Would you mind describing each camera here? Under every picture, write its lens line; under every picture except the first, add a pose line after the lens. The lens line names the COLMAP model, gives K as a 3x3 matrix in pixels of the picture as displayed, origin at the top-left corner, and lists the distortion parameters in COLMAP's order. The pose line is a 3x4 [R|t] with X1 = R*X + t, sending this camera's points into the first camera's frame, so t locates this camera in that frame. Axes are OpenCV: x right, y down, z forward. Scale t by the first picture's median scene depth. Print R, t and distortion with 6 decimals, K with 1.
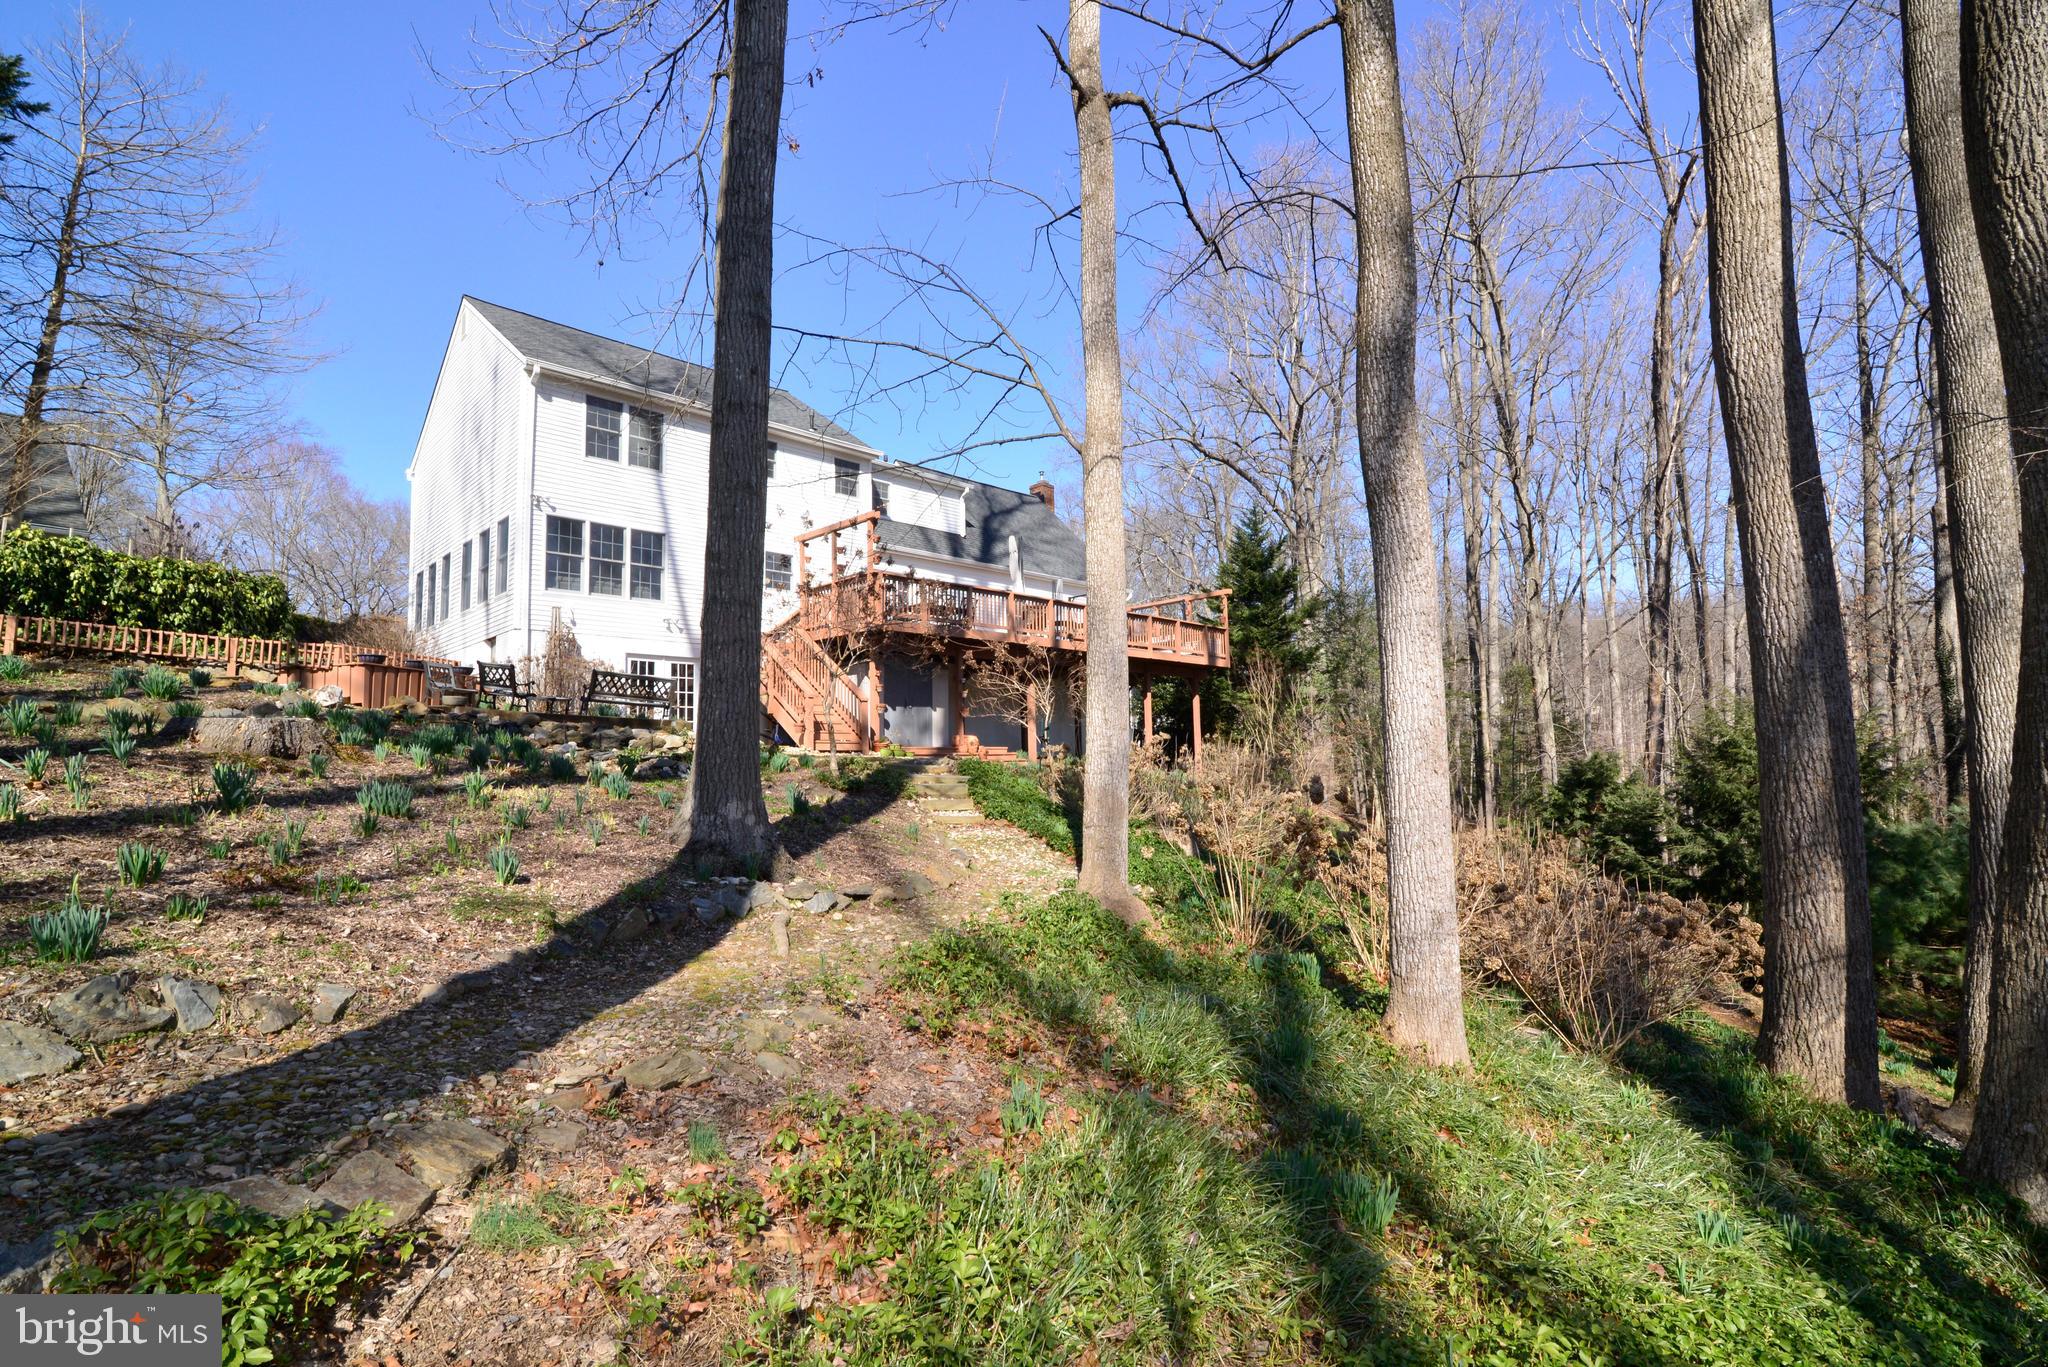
lens RADIAL K [[925.9, 0, 1017.2], [0, 925.9, 687.8], [0, 0, 1]] dist [-0.014789, 0.001127]
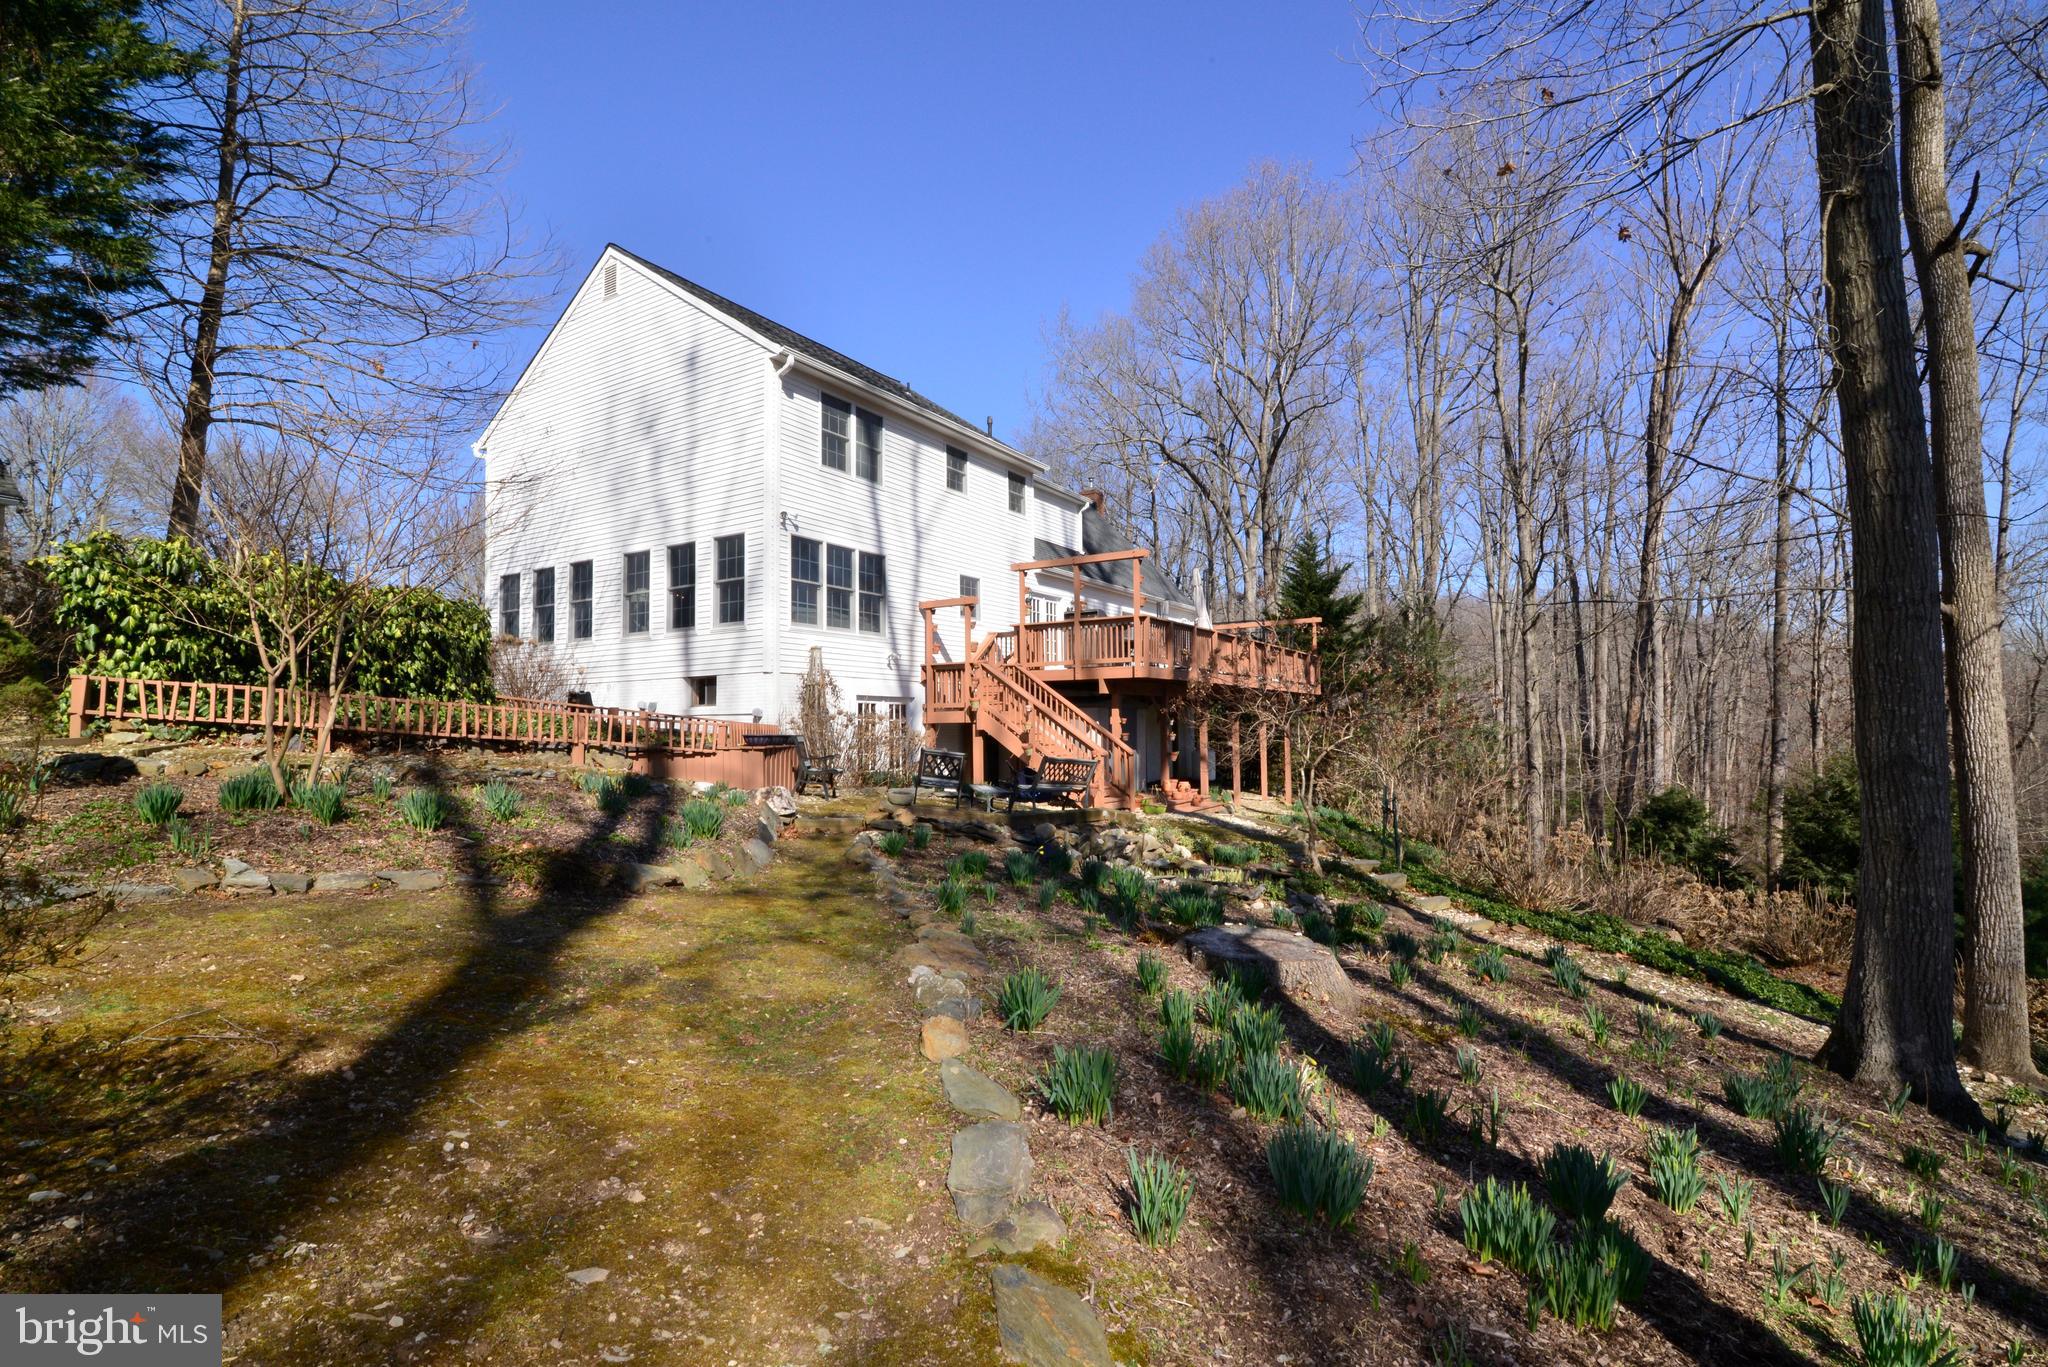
lens RADIAL K [[925.9, 0, 1029.0], [0, 925.9, 673.7], [0, 0, 1]] dist [-0.014789, 0.001127]
pose [[0.974800, 0.025412, 0.221628, -0.452788], [-0.029414, 0.999458, 0.014776, -0.074562], [-0.221132, -0.020923, 0.975019, 0.116871]]
